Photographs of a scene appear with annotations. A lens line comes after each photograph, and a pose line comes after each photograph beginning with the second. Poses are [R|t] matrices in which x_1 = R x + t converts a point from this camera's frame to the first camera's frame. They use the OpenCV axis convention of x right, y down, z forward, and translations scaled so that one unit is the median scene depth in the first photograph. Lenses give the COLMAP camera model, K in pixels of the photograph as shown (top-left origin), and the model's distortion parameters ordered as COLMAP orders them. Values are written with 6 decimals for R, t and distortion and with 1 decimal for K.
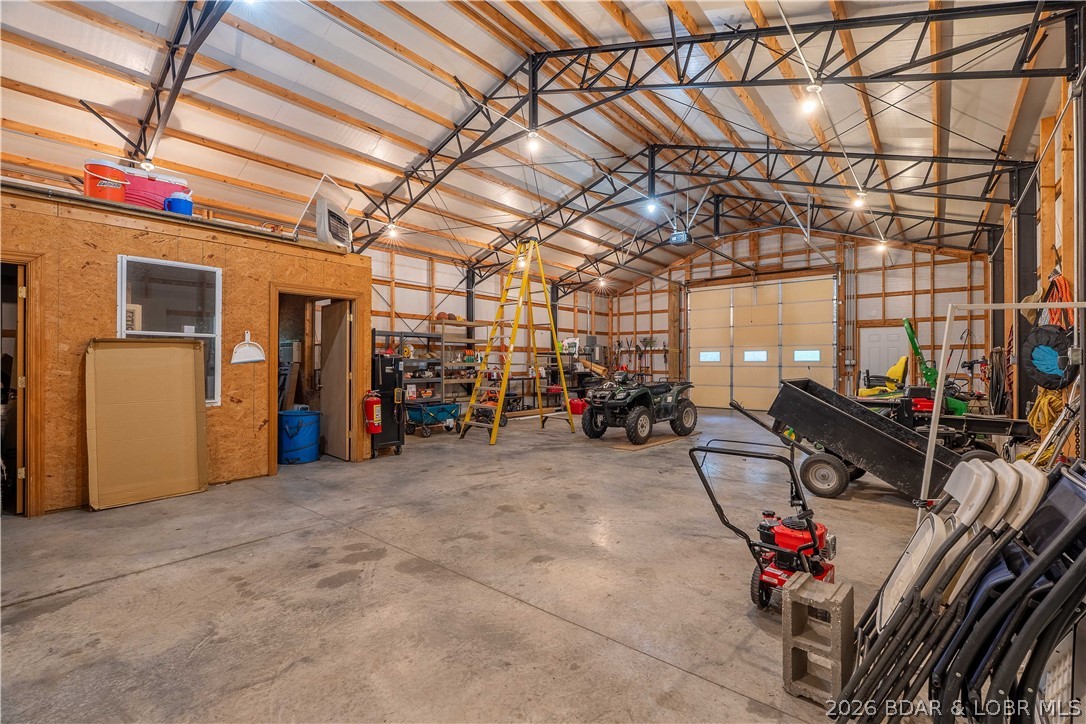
lens RADIAL K [[476.7, 0, 546.8], [0, 476.7, 362.7], [0, 0, 1]] dist [-0.009308, 0.000977]
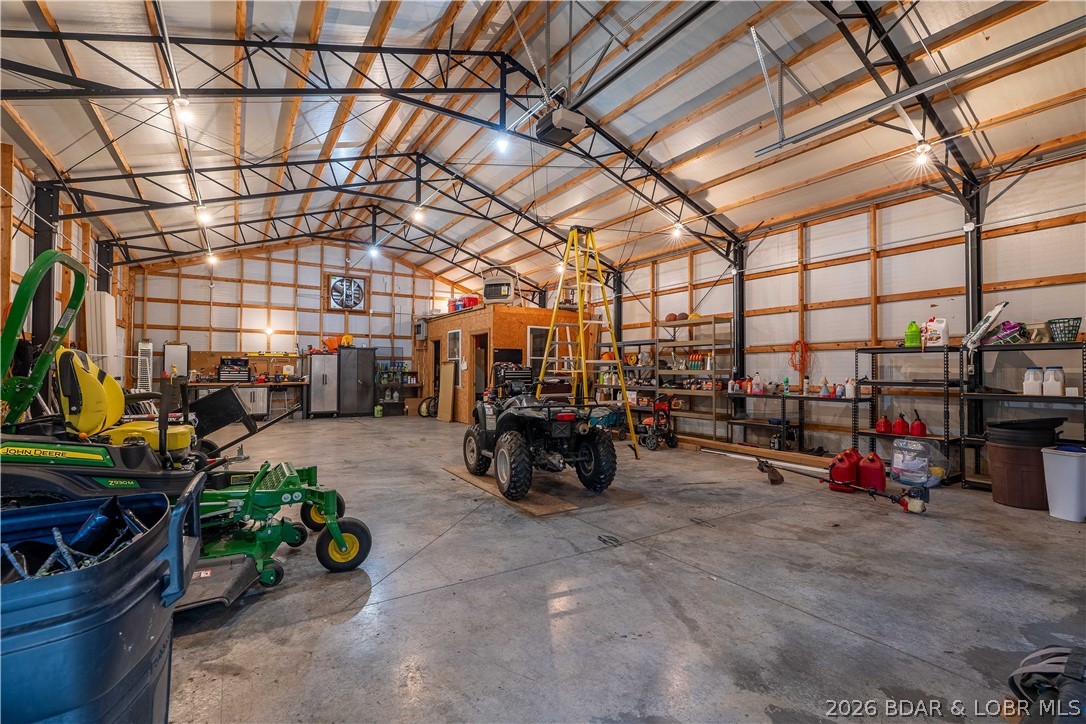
lens RADIAL K [[476.7, 0, 546.8], [0, 476.7, 362.7], [0, 0, 1]] dist [-0.009308, 0.000977]
pose [[-0.297466, -0.015745, -0.954603, 1.920061], [-0.000861, 0.999868, -0.016223, 0.001674], [0.954732, -0.004004, -0.297440, 2.846543]]
